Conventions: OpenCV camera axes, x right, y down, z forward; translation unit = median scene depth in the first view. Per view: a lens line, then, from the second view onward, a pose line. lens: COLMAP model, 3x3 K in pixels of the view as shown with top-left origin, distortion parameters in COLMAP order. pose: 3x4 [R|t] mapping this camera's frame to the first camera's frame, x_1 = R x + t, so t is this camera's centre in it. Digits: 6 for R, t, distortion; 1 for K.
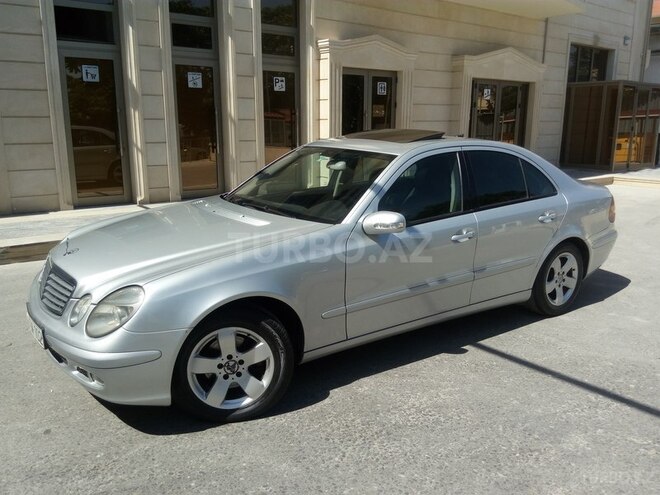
lens RADIAL K [[551.7, 0, 335.4], [0, 551.7, 248.3], [0, 0, 1]] dist [0.041439, -0.076976]
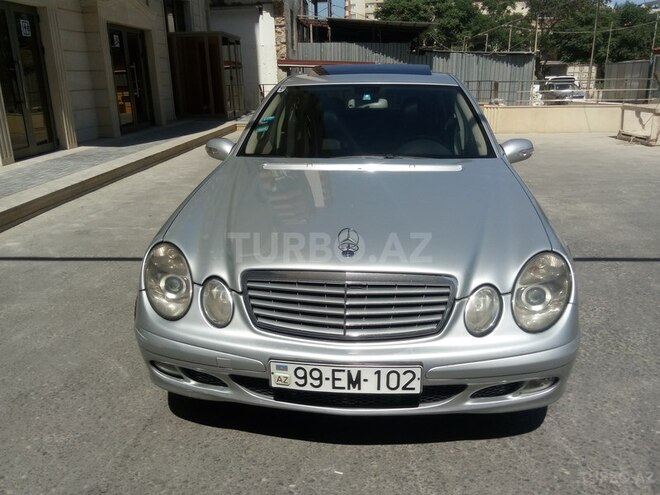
lens RADIAL K [[551.7, 0, 326.7], [0, 551.7, 249.8], [0, 0, 1]] dist [0.041439, -0.076976]
pose [[0.674657, -0.235744, 0.699473, -0.352593], [0.181769, 0.971506, 0.152107, -0.034895], [-0.715400, 0.024523, 0.698285, 0.215867]]
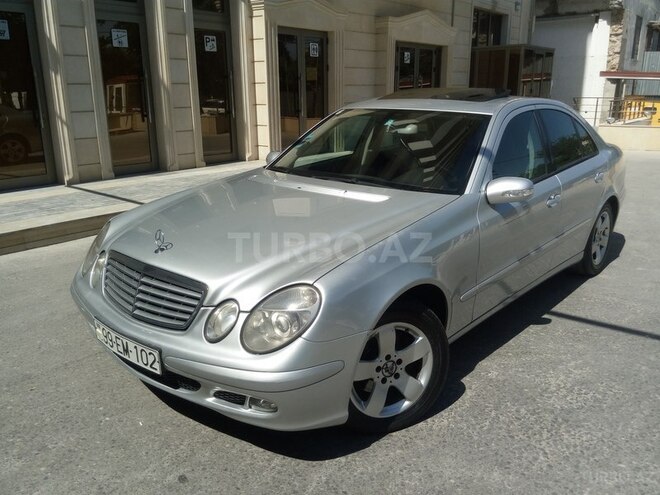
lens RADIAL K [[551.7, 0, 331.8], [0, 551.7, 248.0], [0, 0, 1]] dist [0.041439, -0.076976]
pose [[0.973455, -0.072545, 0.217079, -0.157242], [0.060430, 0.996249, 0.061944, -0.010184], [-0.220758, -0.047182, 0.974187, 0.069834]]
